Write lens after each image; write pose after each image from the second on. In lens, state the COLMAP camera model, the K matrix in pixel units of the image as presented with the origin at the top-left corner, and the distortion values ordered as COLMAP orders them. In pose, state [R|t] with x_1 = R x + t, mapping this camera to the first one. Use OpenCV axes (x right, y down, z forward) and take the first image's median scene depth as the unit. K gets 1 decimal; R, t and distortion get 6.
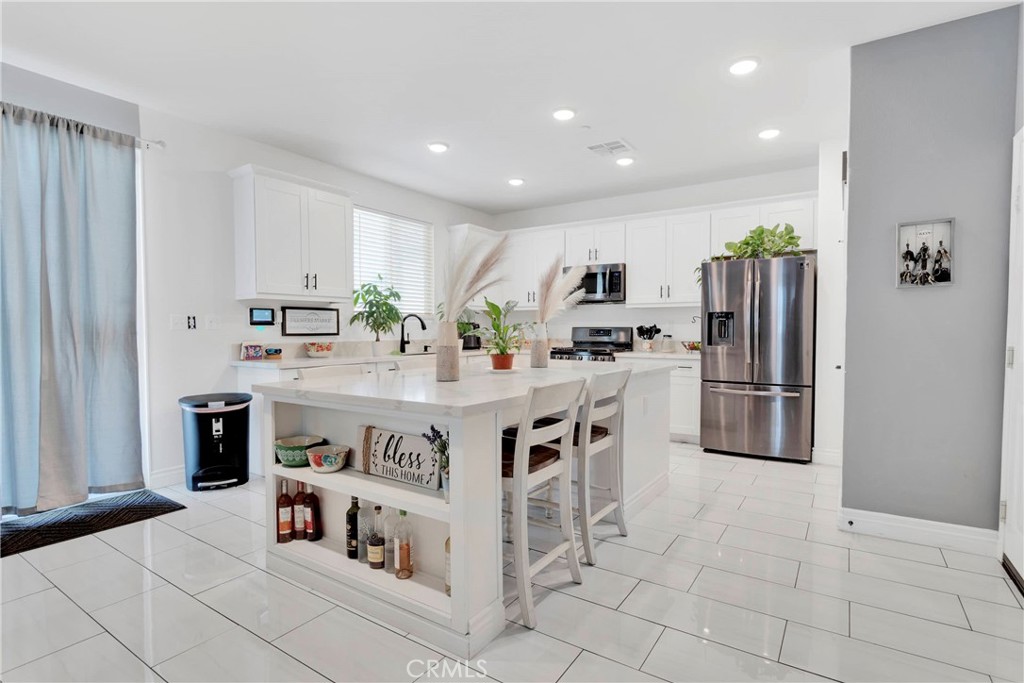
lens RADIAL K [[494.5, 0, 512.2], [0, 494.5, 347.1], [0, 0, 1]] dist [0.001025, 0.000611]
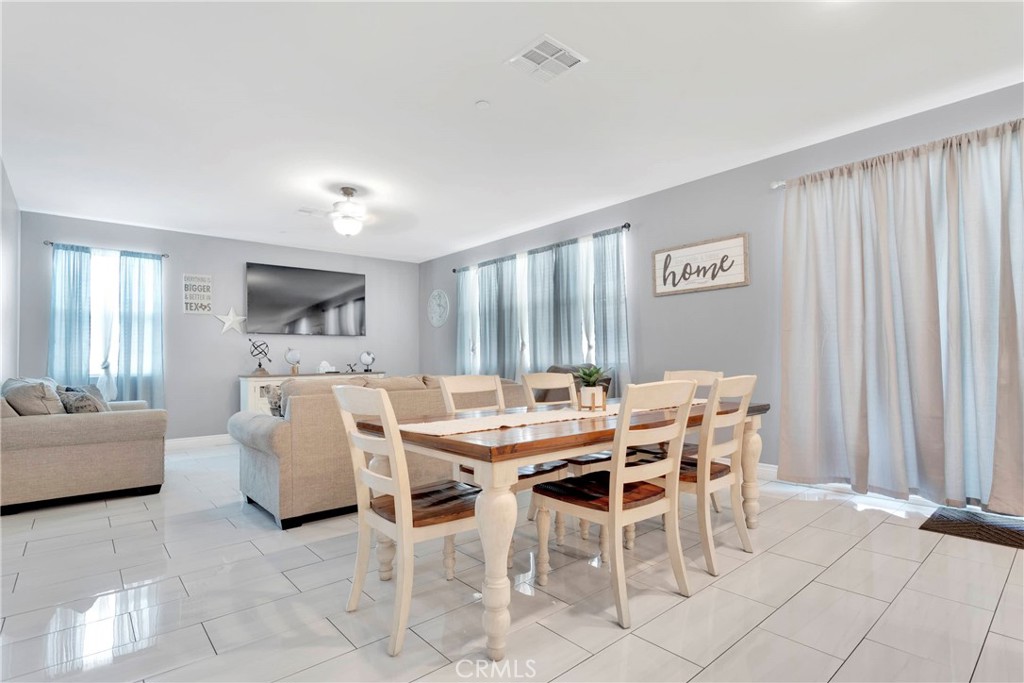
lens RADIAL K [[505.3, 0, 517.5], [0, 505.3, 344.9], [0, 0, 1]] dist [0.000803, 0.001113]
pose [[-0.256990, -0.014416, -0.966307, 0.269543], [-0.020035, 0.999753, -0.009586, 0.013195], [0.966206, 0.016897, -0.257215, 0.257819]]
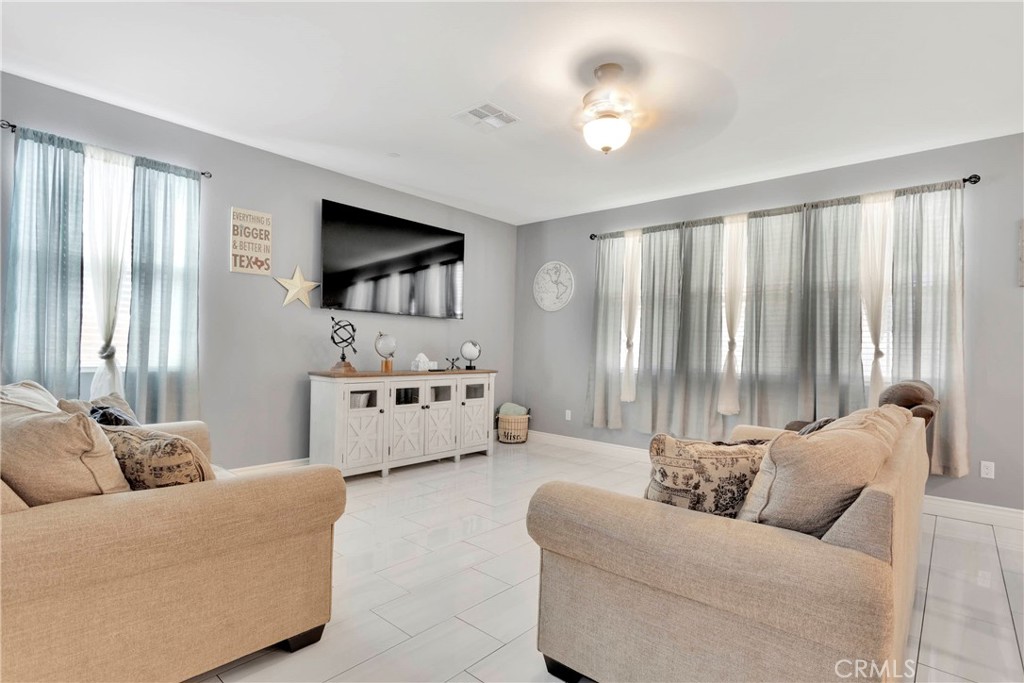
lens RADIAL K [[505.3, 0, 517.5], [0, 505.3, 344.9], [0, 0, 1]] dist [0.000803, 0.001113]
pose [[-0.129192, 0.004424, -0.991610, -0.076163], [-0.063594, 0.997895, 0.012737, 0.015460], [0.989578, 0.064706, -0.128639, -0.456723]]
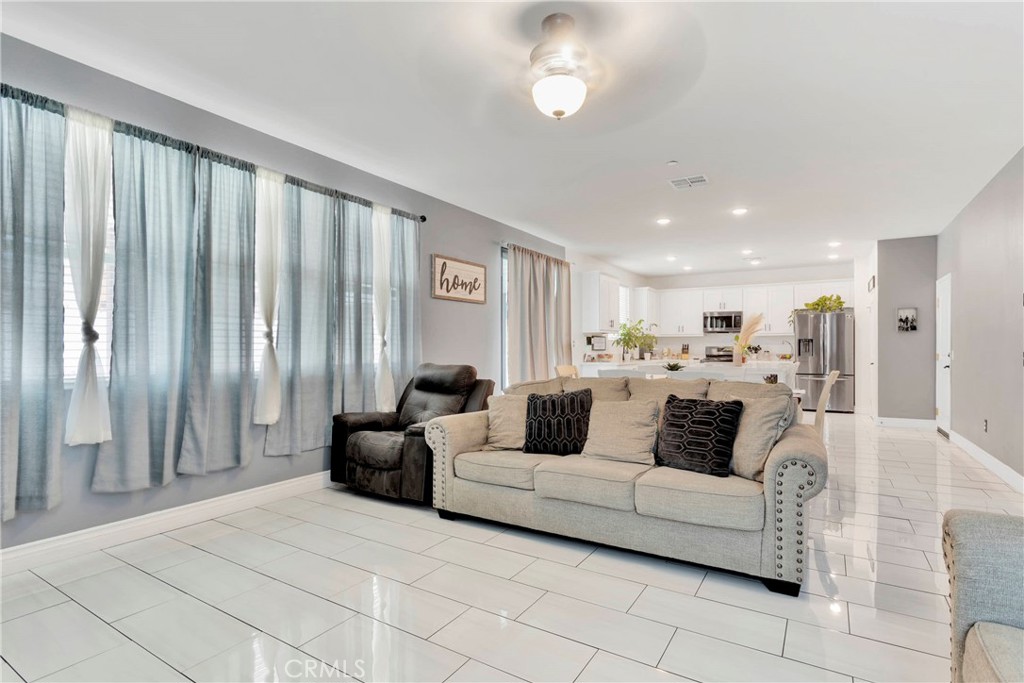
lens RADIAL K [[494.5, 0, 512.2], [0, 494.5, 347.1], [0, 0, 1]] dist [0.001025, 0.000611]
pose [[0.999632, 0.006993, 0.026224, -0.854491], [-0.005917, 0.999146, -0.040886, 0.052326], [-0.026488, 0.040716, 0.998820, -1.004544]]
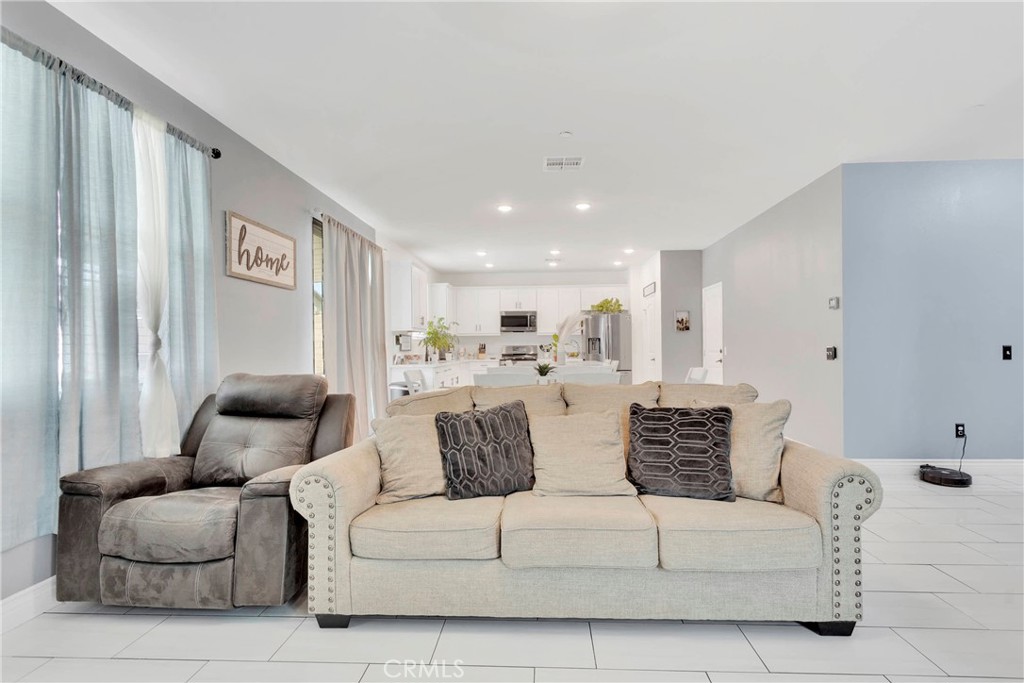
lens RADIAL K [[495.5, 0, 510.1], [0, 495.5, 347.3], [0, 0, 1]] dist [0.010427, 0.000304]
pose [[0.866224, -0.002397, 0.499650, -1.032608], [0.023836, 0.999048, -0.036532, 0.041810], [-0.499087, 0.043554, 0.865457, -0.719418]]
